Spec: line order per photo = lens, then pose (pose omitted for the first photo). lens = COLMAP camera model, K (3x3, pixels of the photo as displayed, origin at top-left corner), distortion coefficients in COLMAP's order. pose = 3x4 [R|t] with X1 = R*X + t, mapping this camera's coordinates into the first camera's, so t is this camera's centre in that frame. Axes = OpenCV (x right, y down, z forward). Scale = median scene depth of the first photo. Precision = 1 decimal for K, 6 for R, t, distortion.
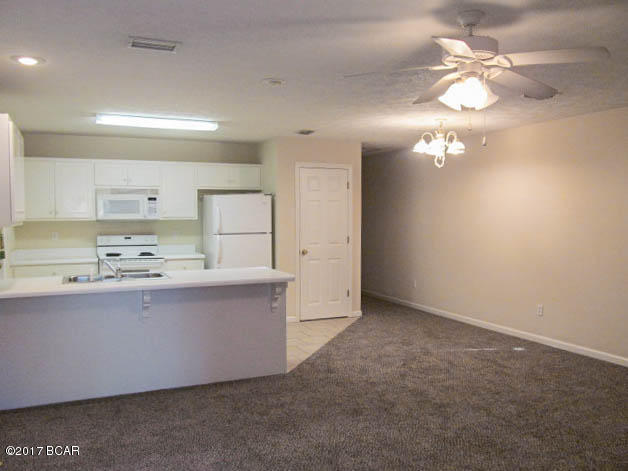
lens RADIAL K [[538.7, 0, 314.0], [0, 538.7, 235.5], [0, 0, 1]] dist [-0.067035, 0.000135]
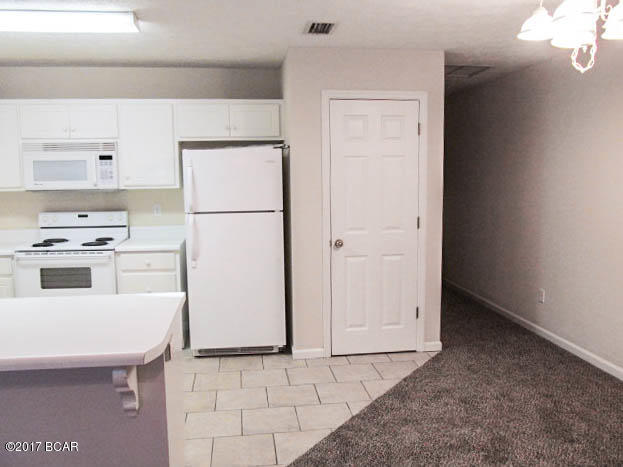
lens RADIAL K [[534.4, 0, 311.5], [0, 534.4, 233.5], [0, 0, 1]] dist [-0.067035, 0.000135]
pose [[0.961049, 0.024473, -0.275292, 0.118046], [-0.004295, 0.997274, 0.073662, -0.023994], [0.276344, -0.069611, 0.958534, 0.438697]]
